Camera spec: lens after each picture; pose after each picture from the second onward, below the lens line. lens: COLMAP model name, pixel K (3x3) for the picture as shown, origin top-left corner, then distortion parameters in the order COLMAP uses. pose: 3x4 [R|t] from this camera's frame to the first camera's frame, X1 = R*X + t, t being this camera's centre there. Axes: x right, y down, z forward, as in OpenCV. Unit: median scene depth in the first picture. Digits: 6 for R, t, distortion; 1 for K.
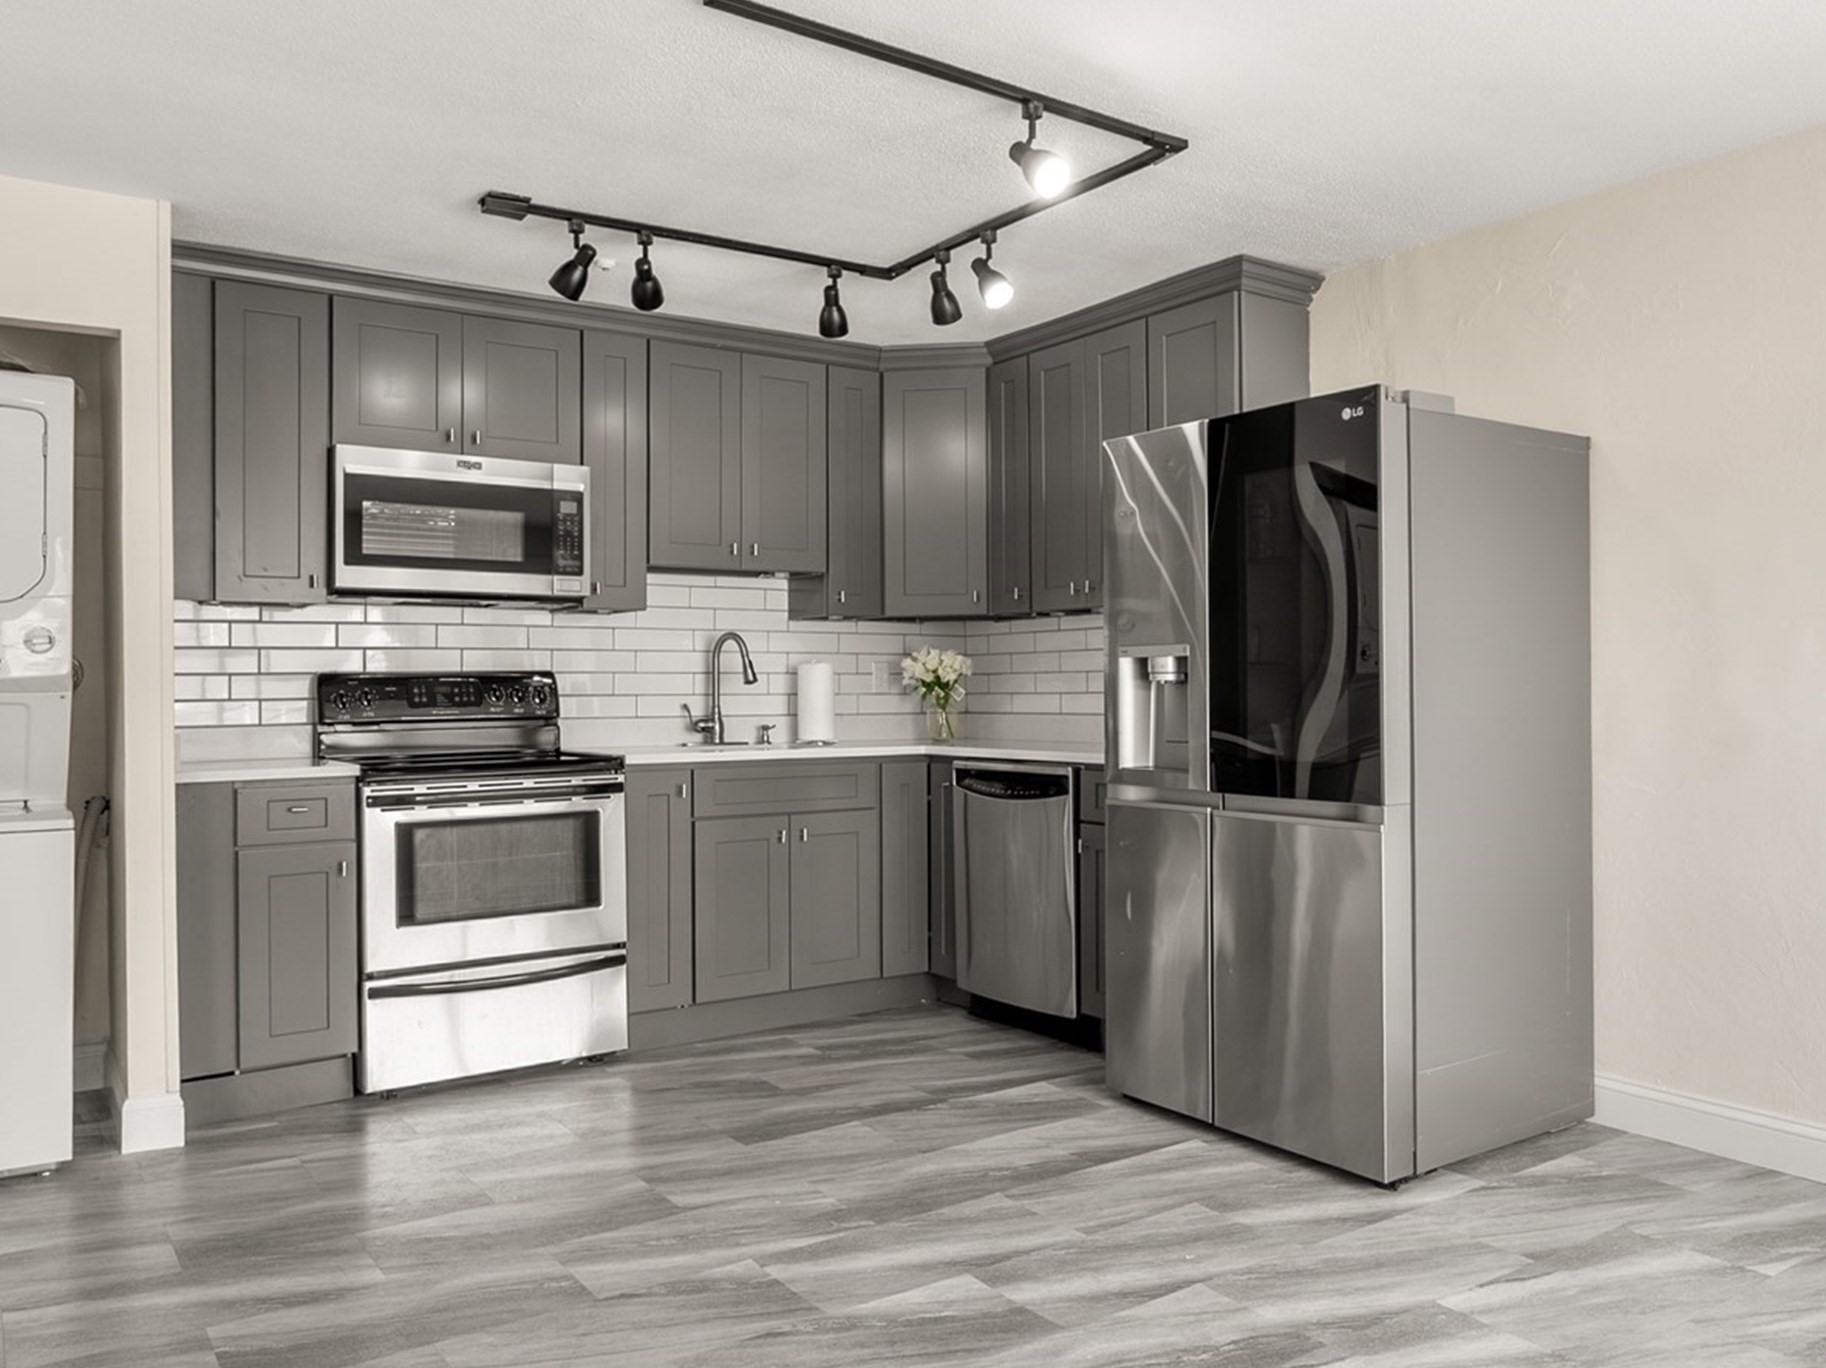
lens RADIAL K [[1415.2, 0, 957.3], [0, 1415.2, 675.4], [0, 0, 1]] dist [0.013719, -0.005862]
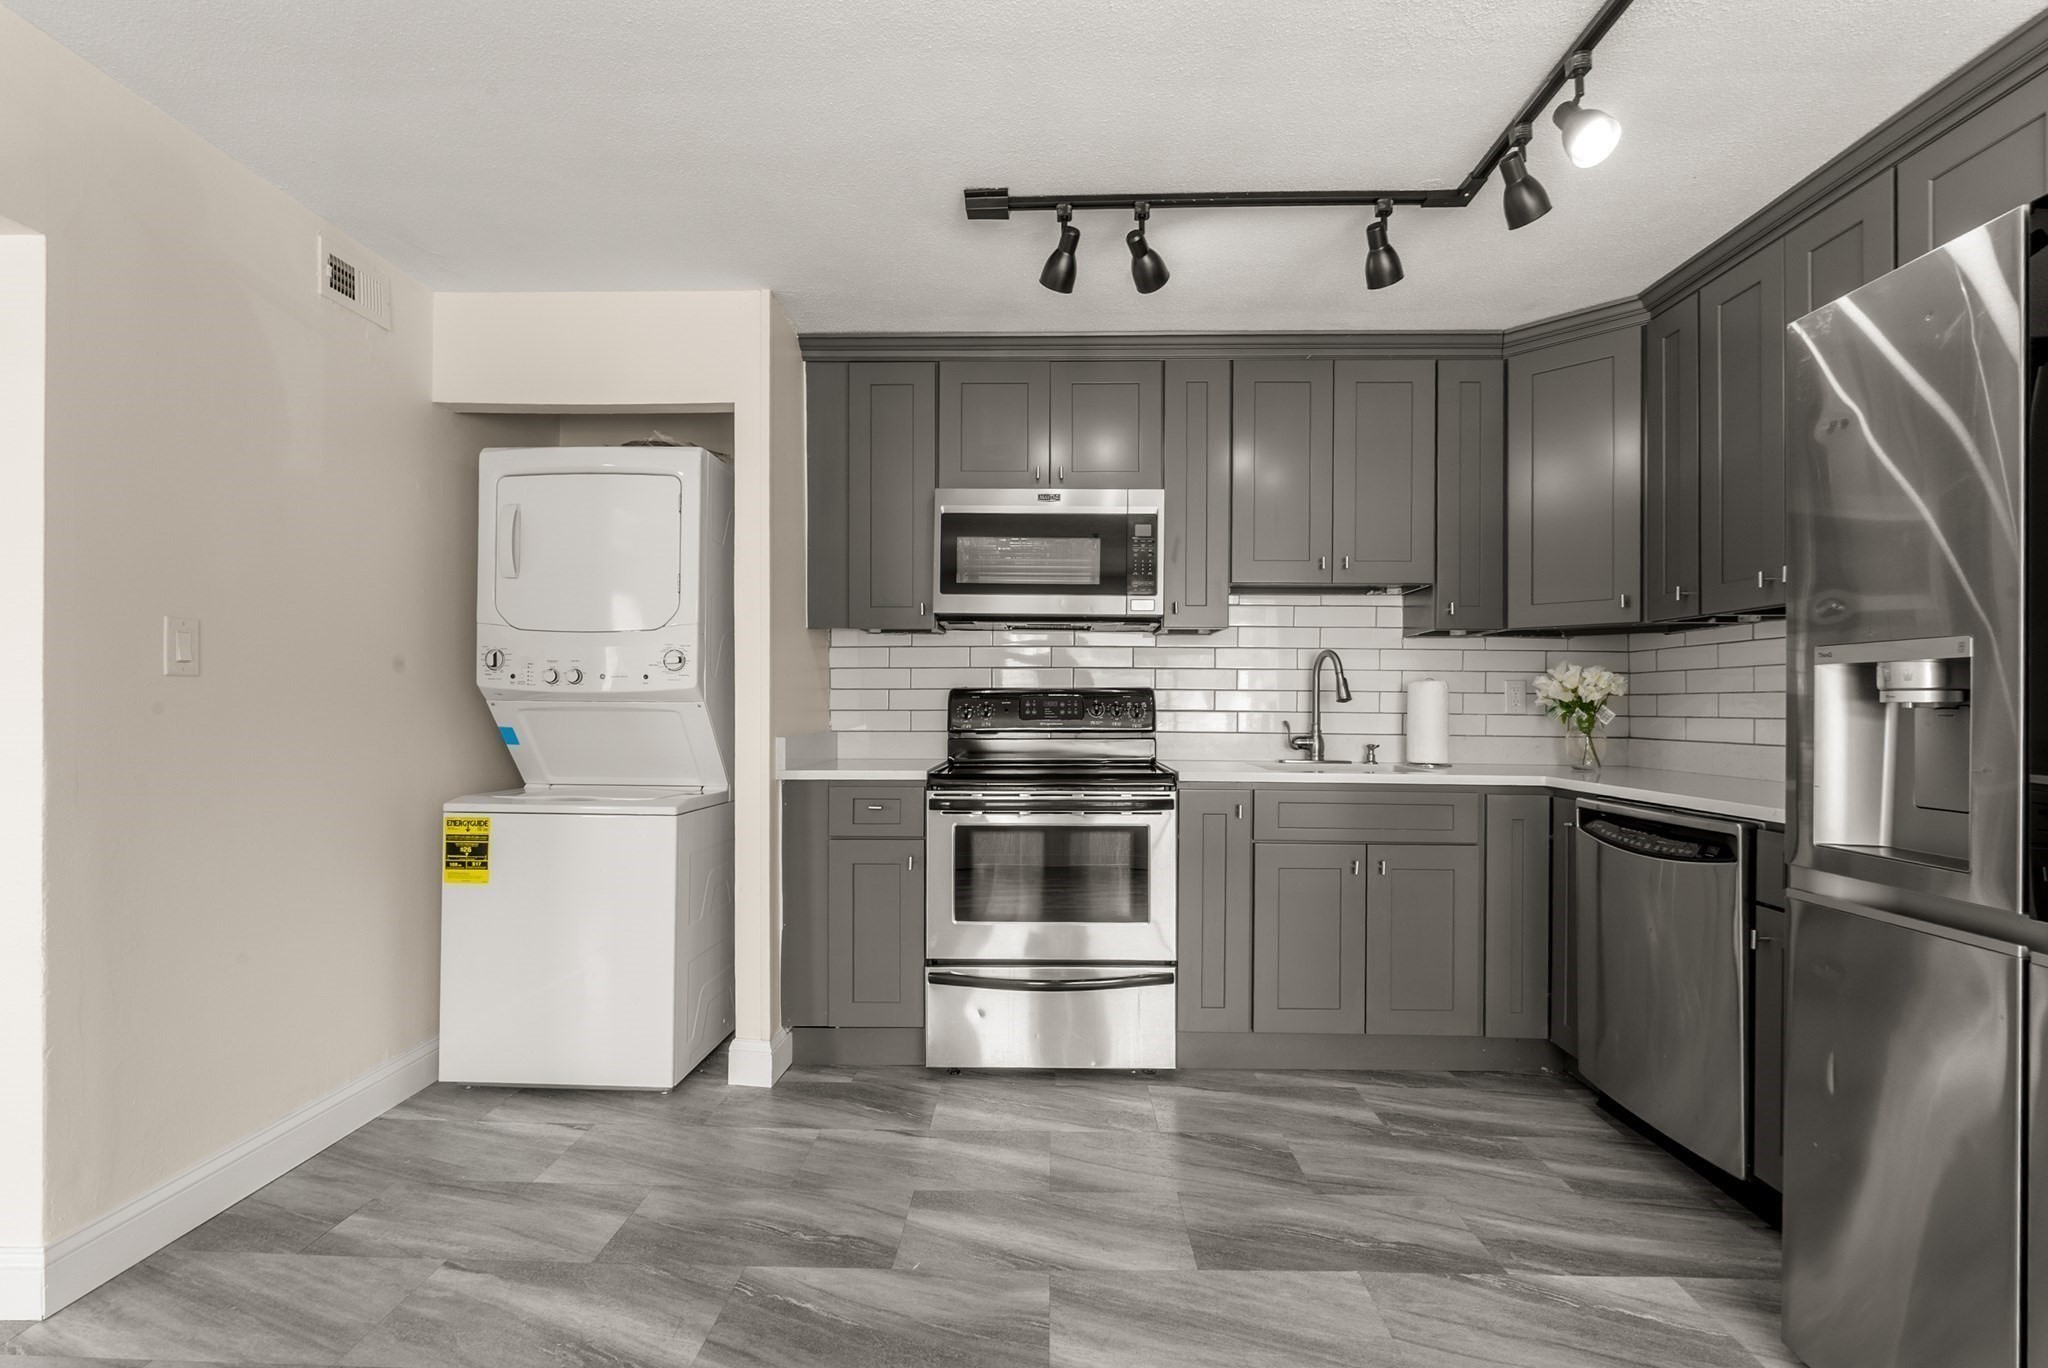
lens RADIAL K [[929.7, 0, 1030.7], [0, 929.7, 698.5], [0, 0, 1]] dist [-0.005799, 0.000017]
pose [[0.803317, 0.009068, -0.595482, 0.078885], [-0.007389, 0.999959, 0.005259, 0.002356], [0.595506, 0.000175, 0.803351, 0.468568]]
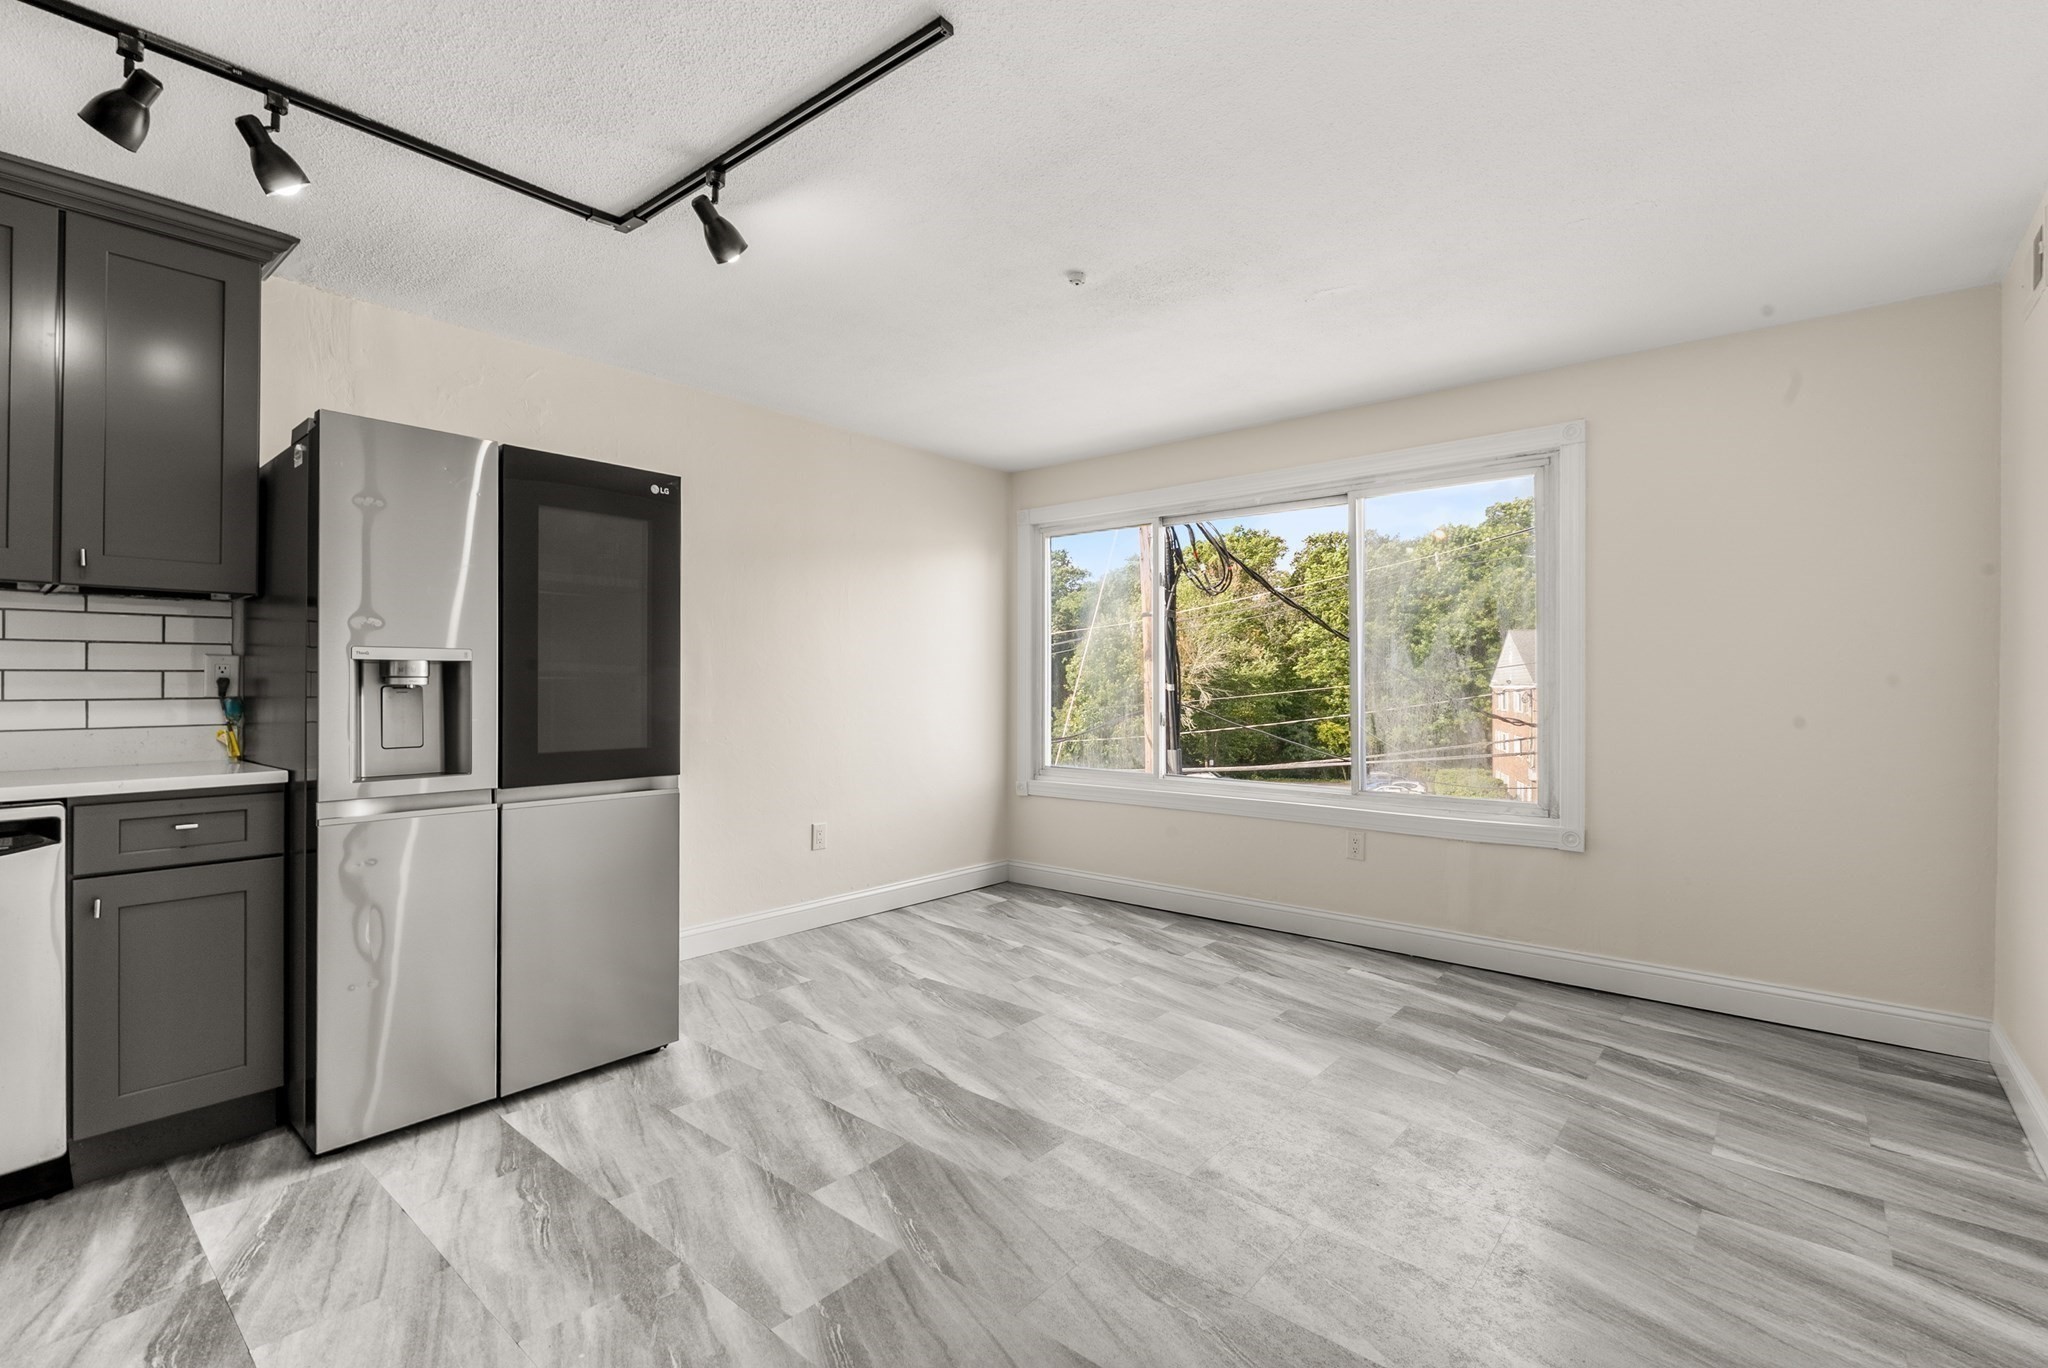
lens RADIAL K [[929.7, 0, 1018.2], [0, 929.7, 681.5], [0, 0, 1]] dist [-0.005799, 0.000017]
pose [[-0.242667, 0.010759, 0.970050, -0.552130], [-0.002991, 0.999925, -0.011839, 0.007418], [-0.970105, -0.005774, -0.242617, 0.725907]]
